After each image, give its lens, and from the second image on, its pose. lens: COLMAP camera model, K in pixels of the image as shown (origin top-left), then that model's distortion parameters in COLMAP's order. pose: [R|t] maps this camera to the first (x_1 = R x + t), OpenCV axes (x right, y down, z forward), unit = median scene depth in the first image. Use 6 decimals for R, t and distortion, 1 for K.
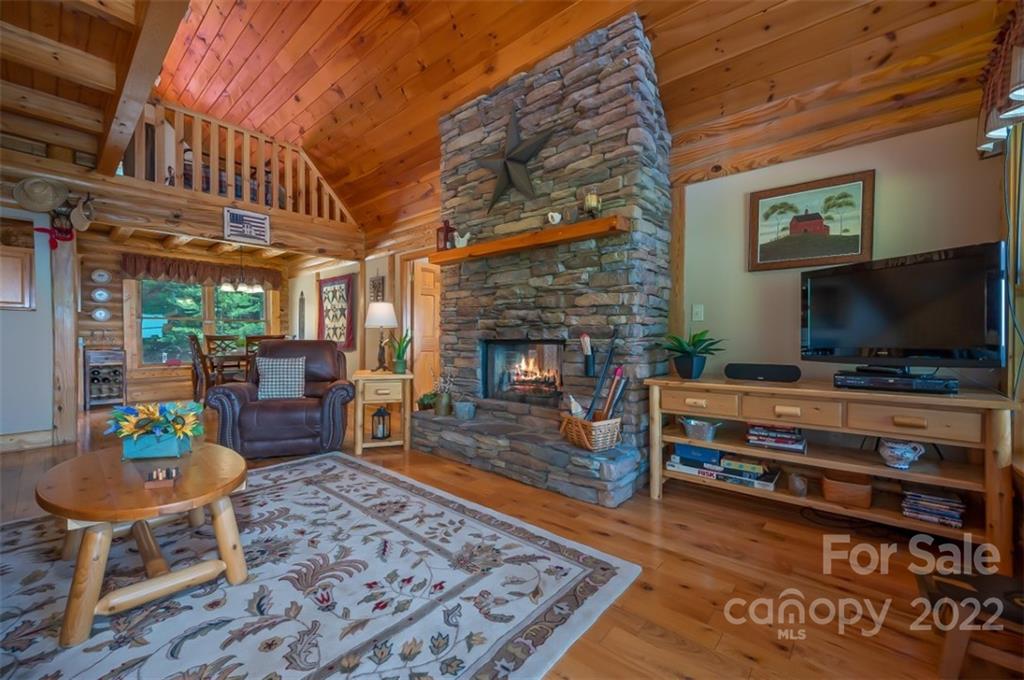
lens RADIAL K [[405.6, 0, 519.3], [0, 405.6, 346.1], [0, 0, 1]] dist [-0.002026, -0.000094]
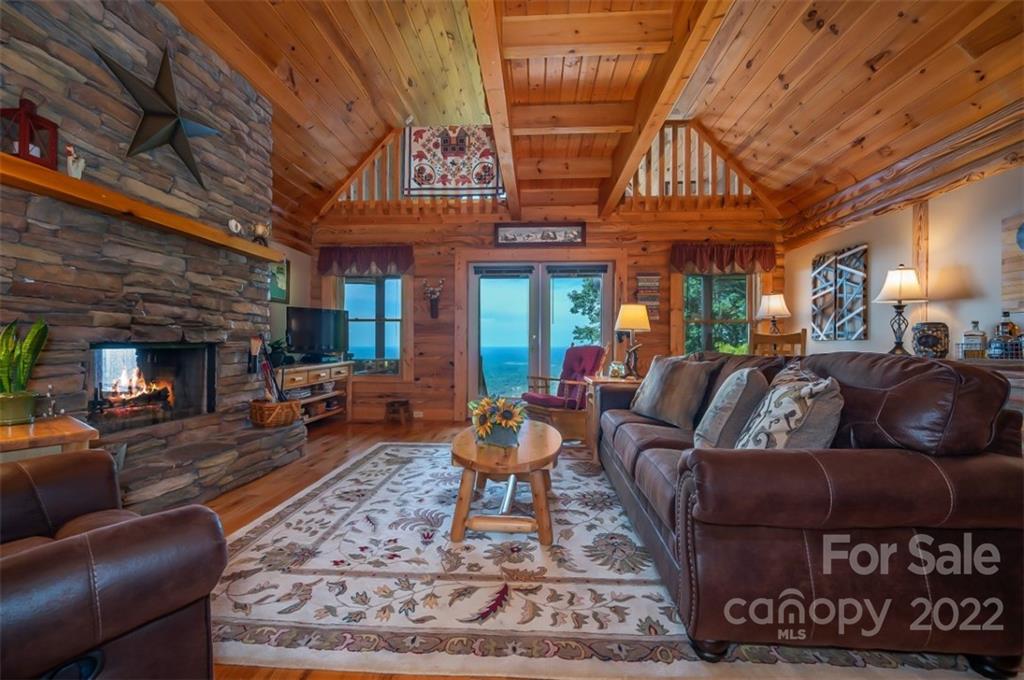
lens RADIAL K [[405.6, 0, 511.2], [0, 405.6, 345.4], [0, 0, 1]] dist [-0.002026, -0.000094]
pose [[-0.598257, -0.013279, 0.801194, -1.067141], [0.005249, 0.999776, 0.020489, -0.023547], [-0.801287, 0.016464, -0.598053, 0.955064]]
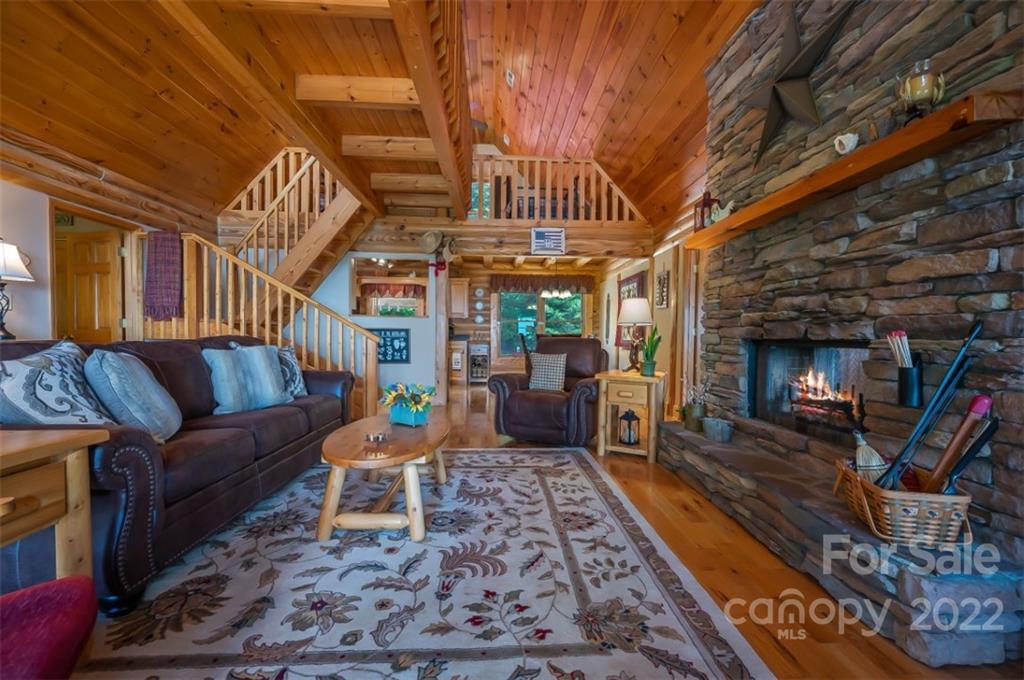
lens RADIAL K [[405.6, 0, 514.4], [0, 405.6, 345.4], [0, 0, 1]] dist [-0.002026, -0.000094]
pose [[0.686259, 0.021800, -0.727030, 0.176187], [-0.022371, 0.999710, 0.008860, -0.001857], [0.727013, 0.010185, 0.686548, 0.191054]]
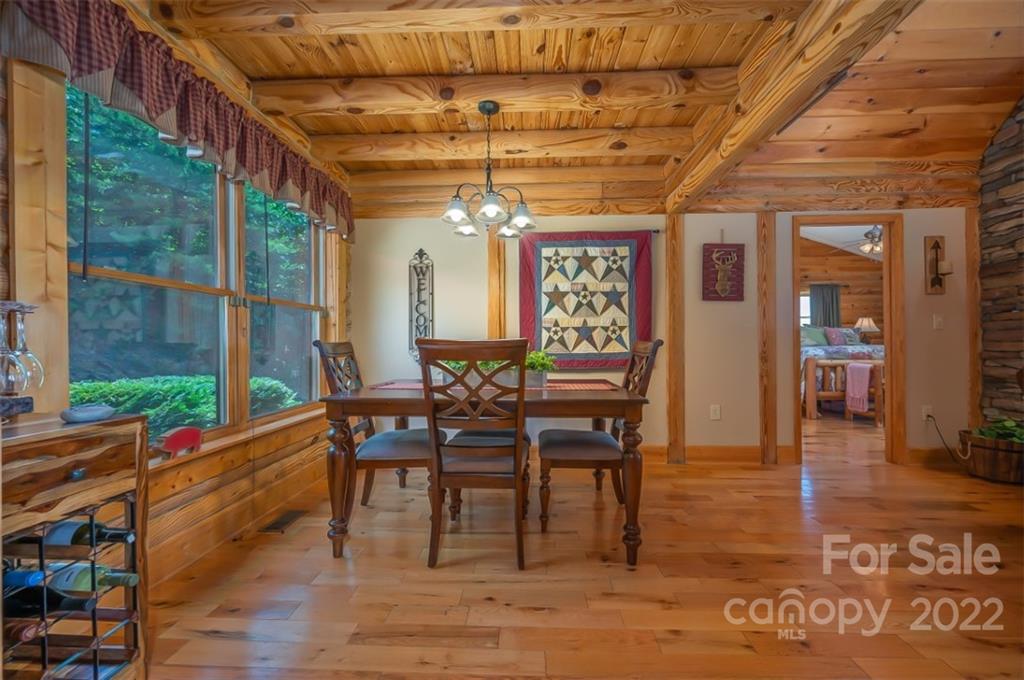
lens RADIAL K [[405.6, 0, 515.4], [0, 405.6, 344.8], [0, 0, 1]] dist [-0.002026, -0.000094]
pose [[0.793327, -0.003192, 0.608788, -1.691722], [0.014562, 0.999800, -0.013733, -0.034030], [-0.608622, 0.019760, 0.793214, 1.275931]]
